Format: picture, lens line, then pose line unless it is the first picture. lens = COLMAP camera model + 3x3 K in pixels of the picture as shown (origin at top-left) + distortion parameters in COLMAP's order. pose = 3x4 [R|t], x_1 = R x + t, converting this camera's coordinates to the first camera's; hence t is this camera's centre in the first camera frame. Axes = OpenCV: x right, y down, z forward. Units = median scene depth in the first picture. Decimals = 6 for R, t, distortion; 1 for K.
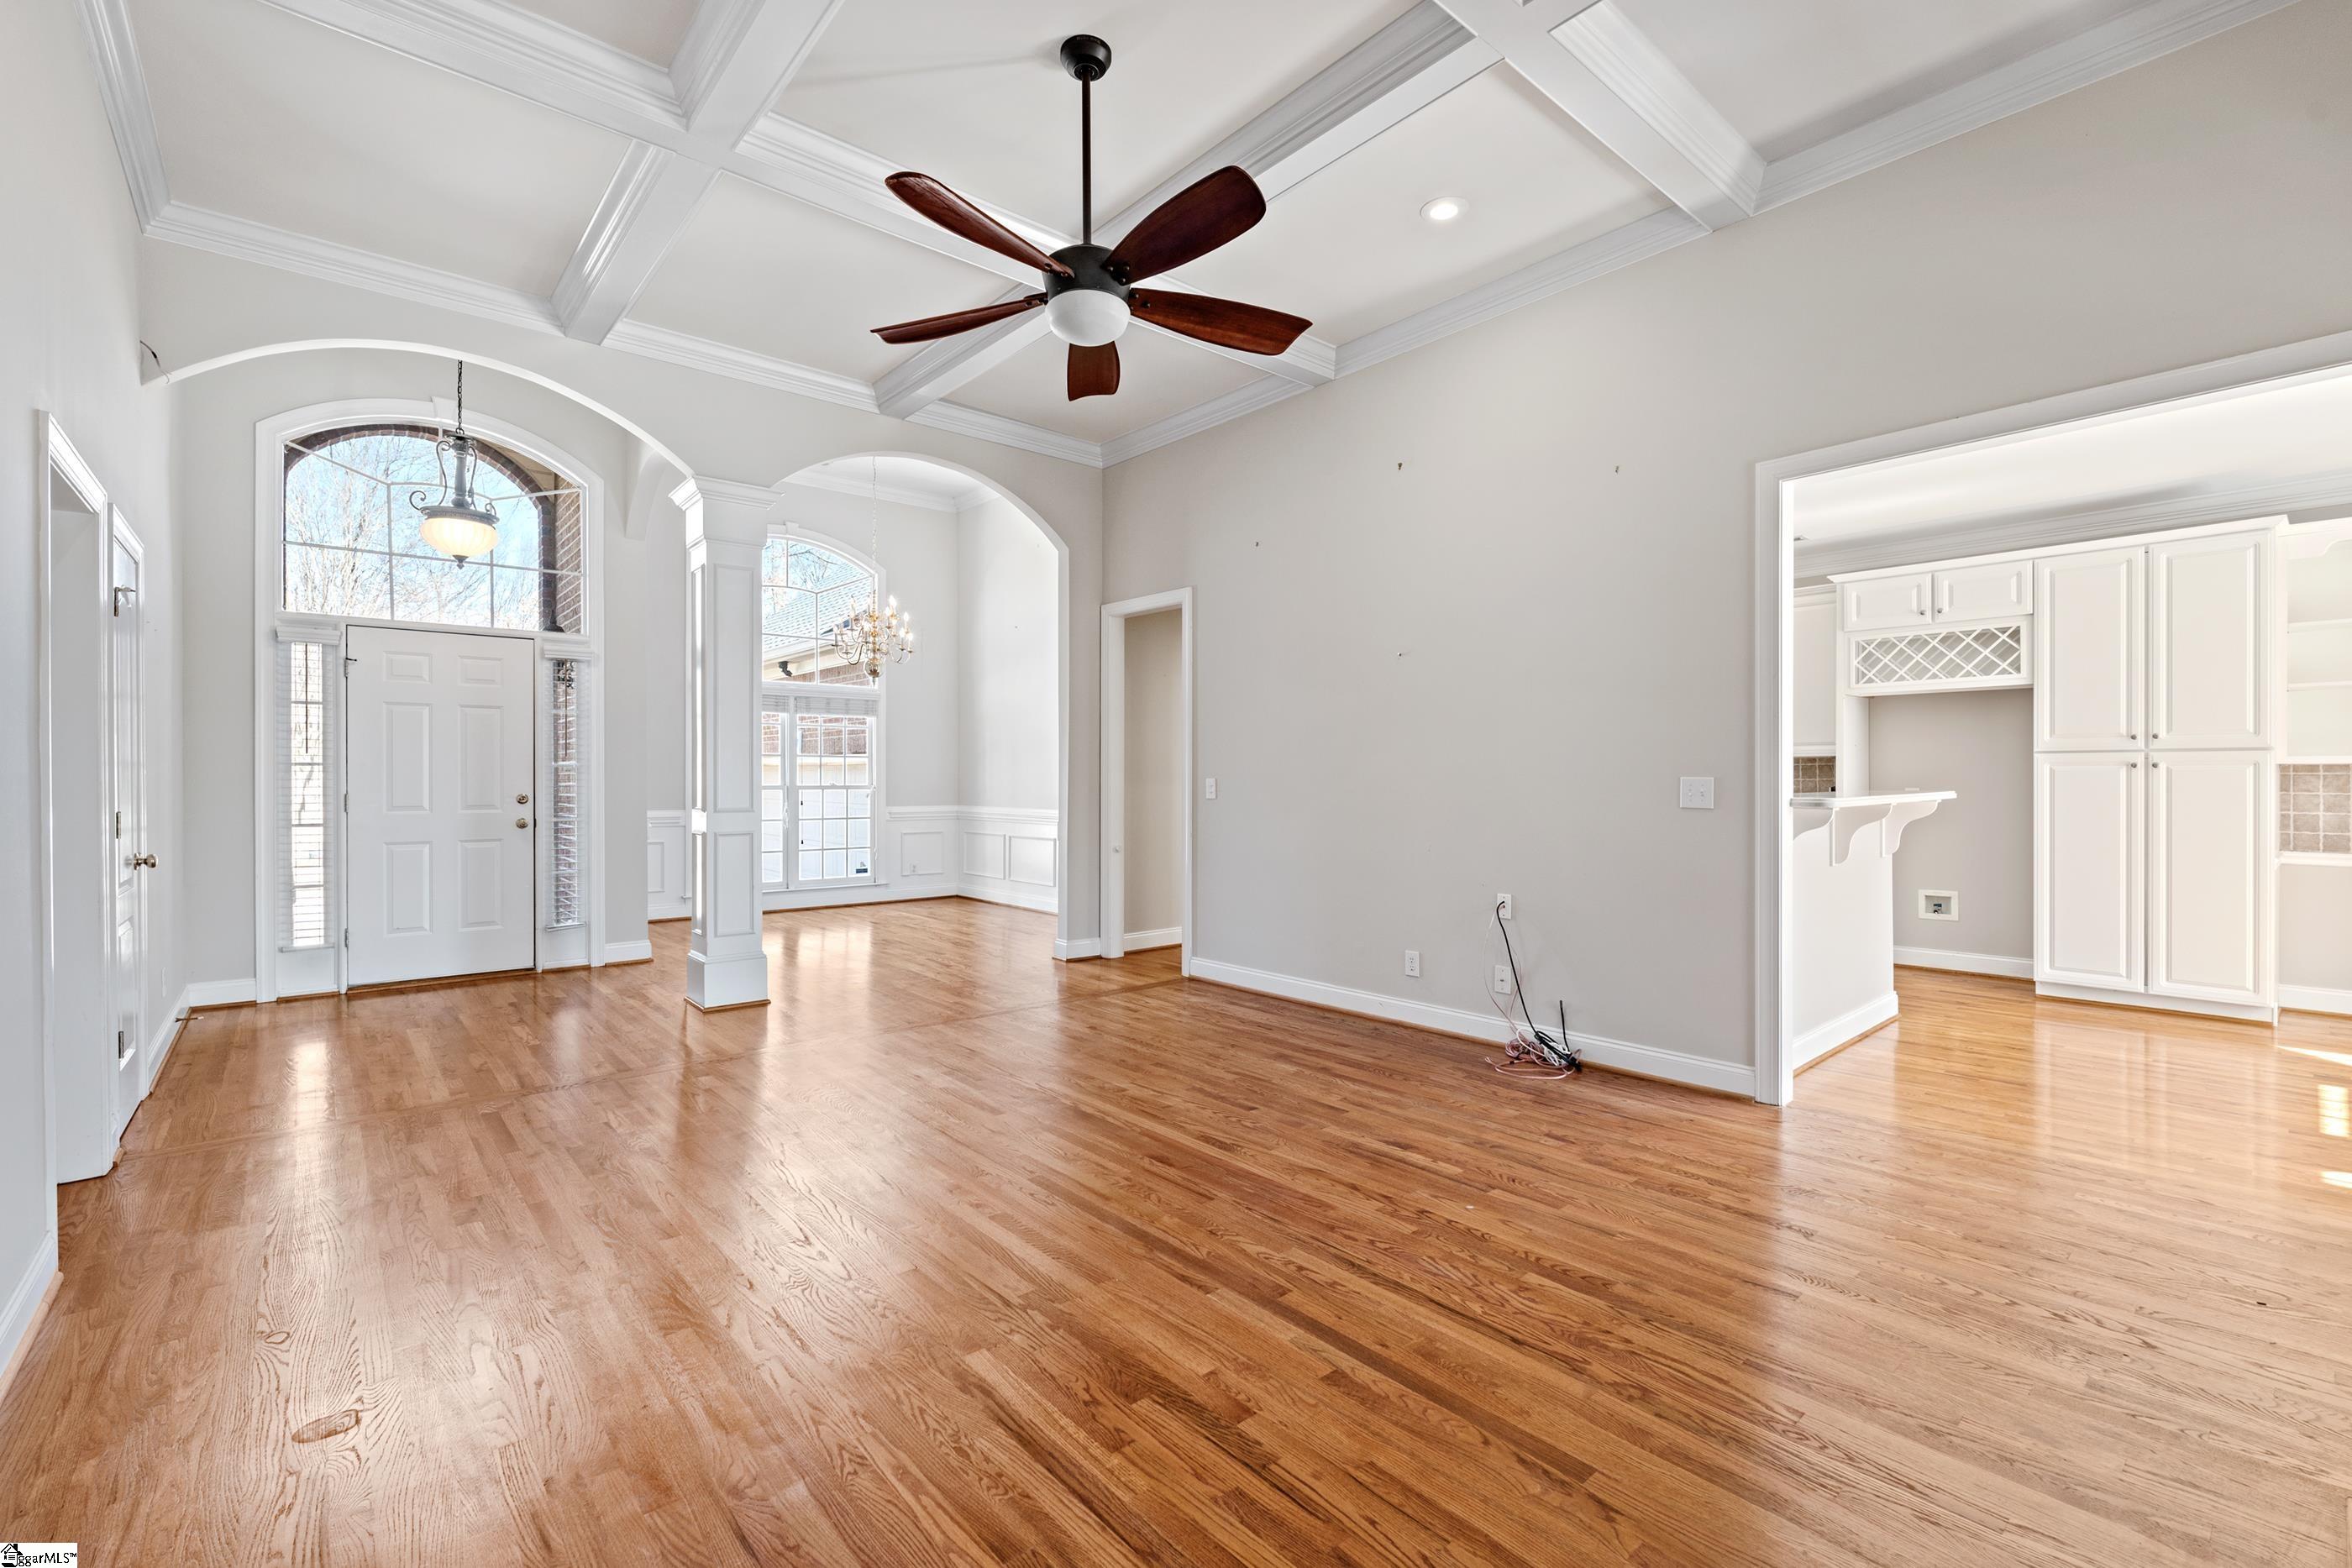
lens RADIAL K [[1023.4, 0, 1190.3], [0, 1023.4, 781.3], [0, 0, 1]] dist [-0.013279, 0.000607]
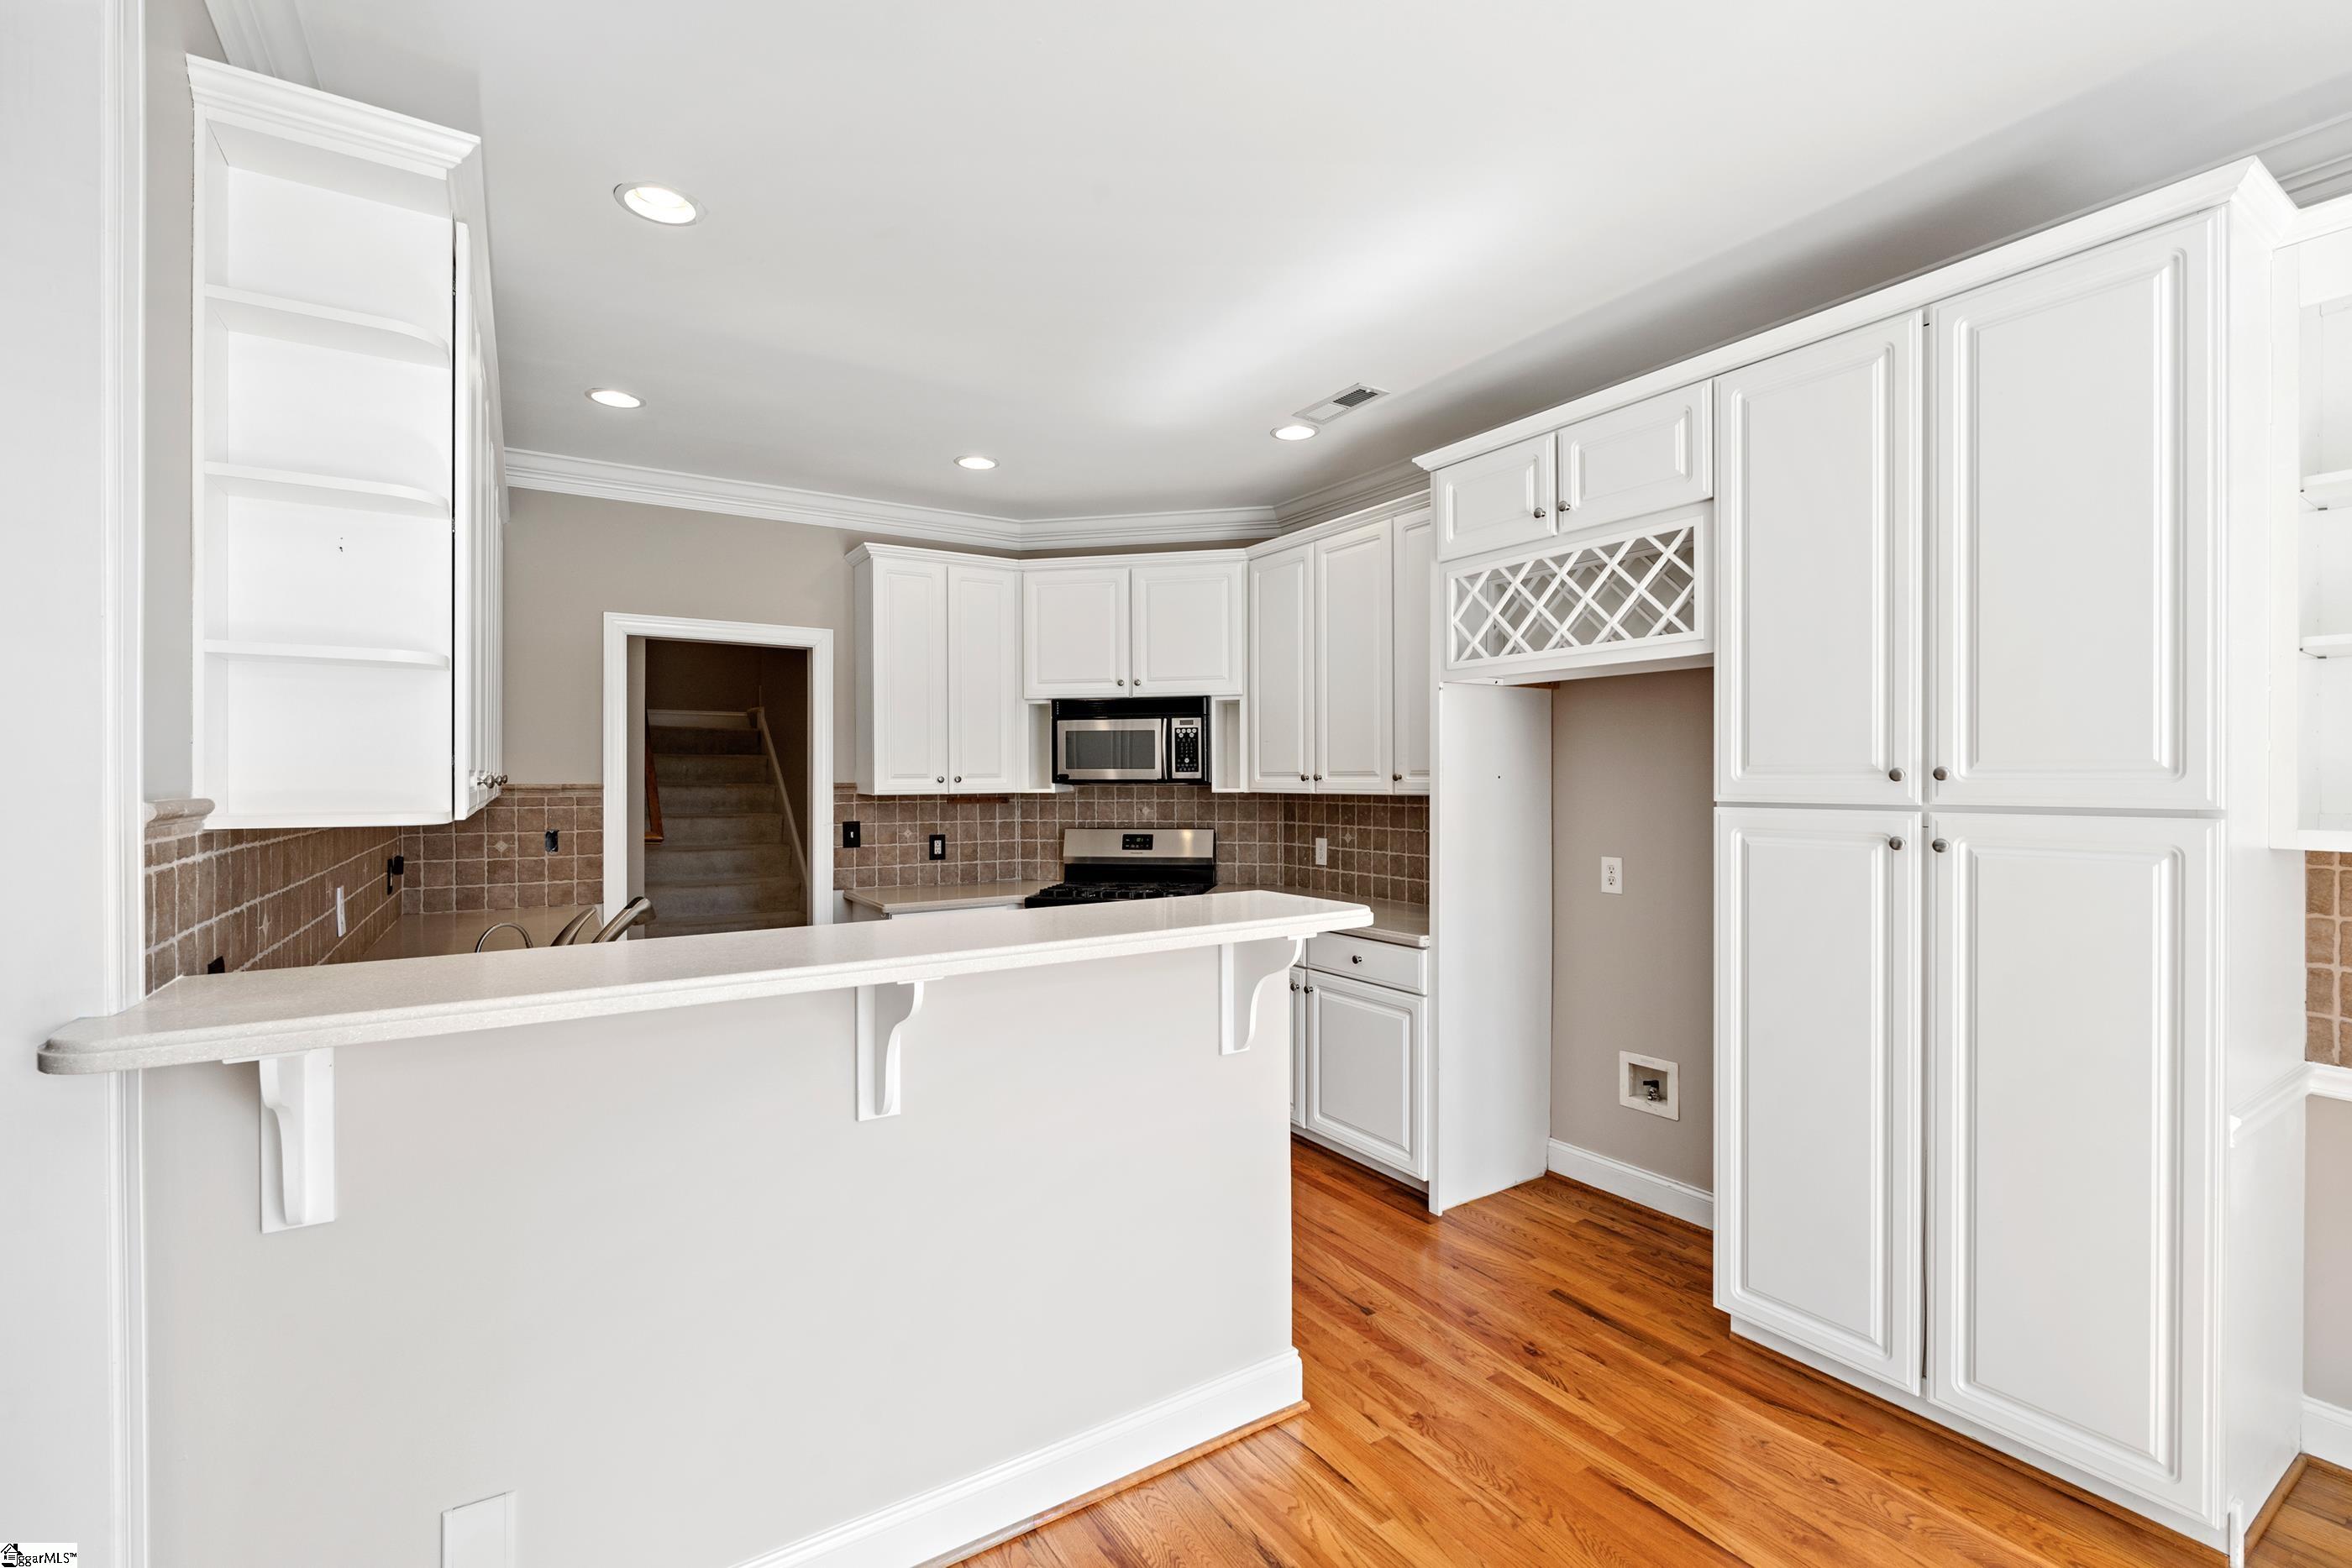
lens RADIAL K [[1023.4, 0, 1190.6], [0, 1023.4, 782.1], [0, 0, 1]] dist [-0.013279, 0.000607]
pose [[0.991350, 0.006226, -0.131094, 0.650217], [-0.006749, 0.999971, -0.003546, -0.034663], [0.131068, 0.004400, 0.991364, 0.512039]]
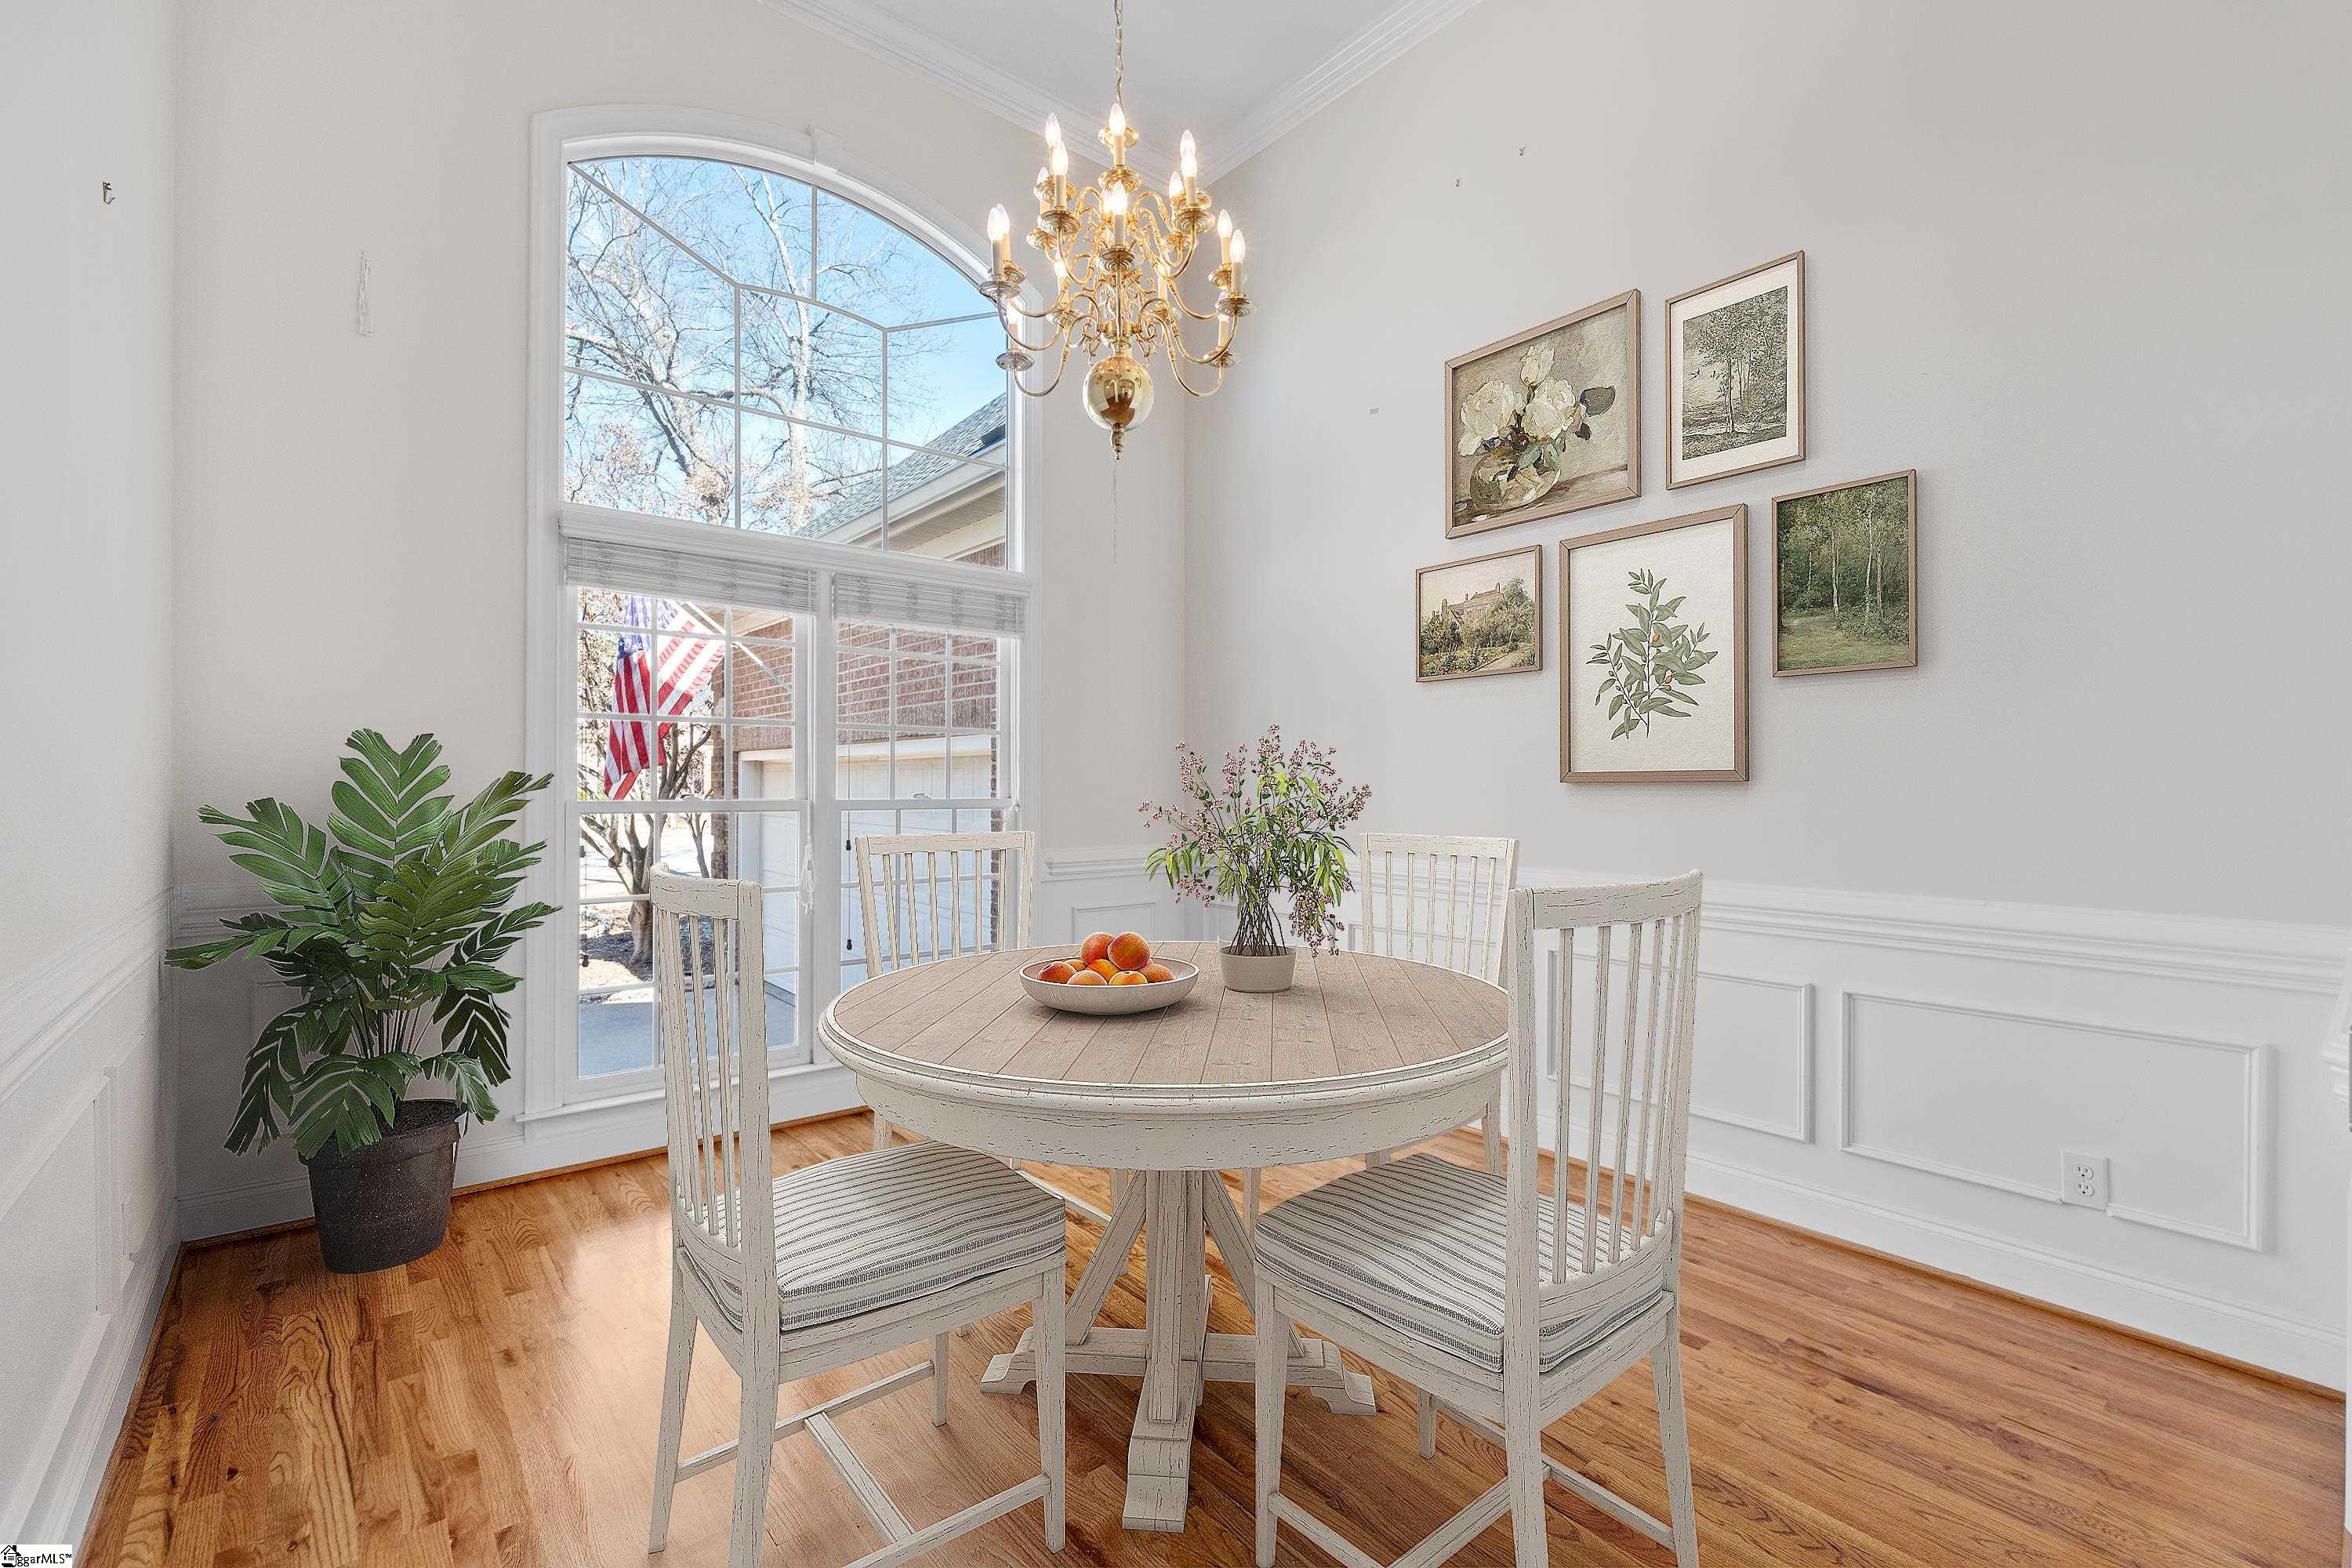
lens RADIAL K [[1023.5, 0, 1172.9], [0, 1023.5, 793.1], [0, 0, 1]] dist [-0.013279, 0.000607]
pose [[0.999472, 0.005510, -0.032011, -0.674960], [-0.005491, 0.999985, 0.000687, 0.001169], [0.032015, -0.000511, 0.999487, 1.697327]]
